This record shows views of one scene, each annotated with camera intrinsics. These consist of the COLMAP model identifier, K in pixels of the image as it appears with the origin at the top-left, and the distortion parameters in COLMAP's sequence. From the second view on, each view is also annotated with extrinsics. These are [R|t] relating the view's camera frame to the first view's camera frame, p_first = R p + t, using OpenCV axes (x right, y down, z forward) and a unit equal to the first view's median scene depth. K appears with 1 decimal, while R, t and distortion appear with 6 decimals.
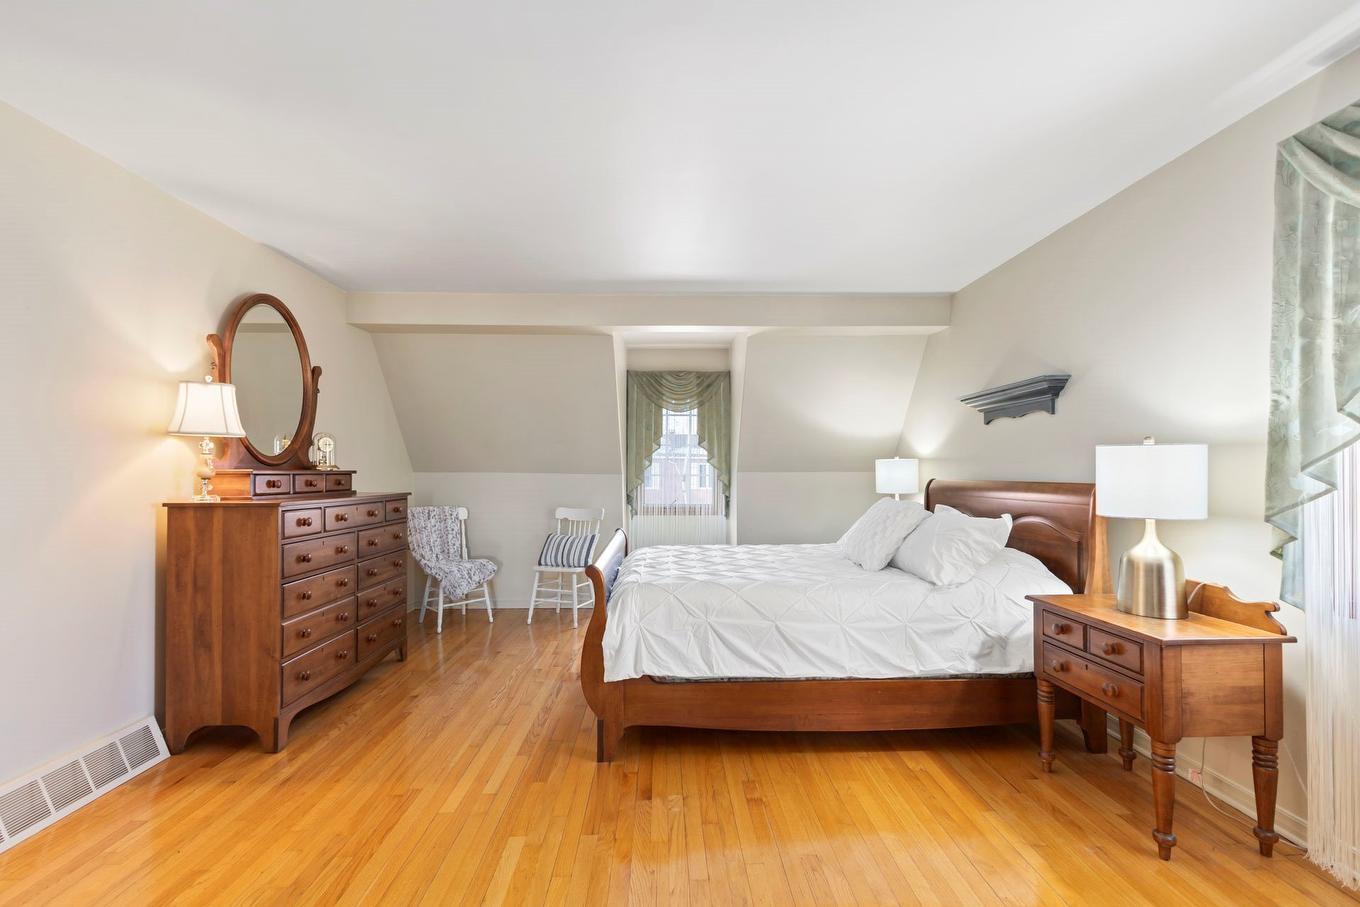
lens RADIAL K [[594.3, 0, 685.9], [0, 594.3, 464.8], [0, 0, 1]] dist [0.002569, -0.000179]
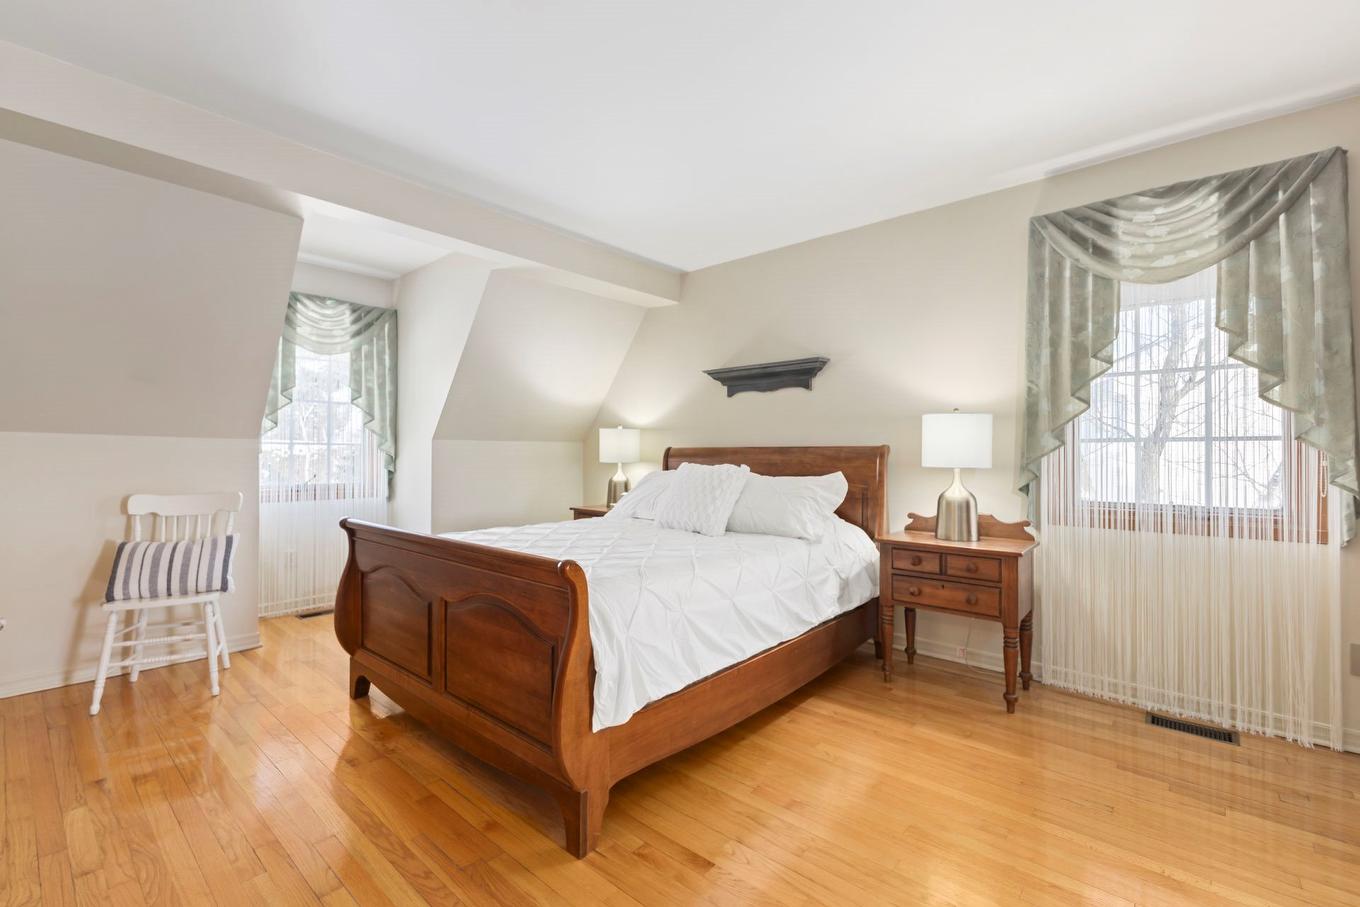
lens RADIAL K [[594.3, 0, 681.2], [0, 594.3, 450.7], [0, 0, 1]] dist [0.002569, -0.000179]
pose [[0.684112, 0.005729, 0.729354, -0.621530], [-0.011379, 0.999931, 0.002819, 0.051208], [-0.729288, -0.010228, 0.684131, 0.530258]]
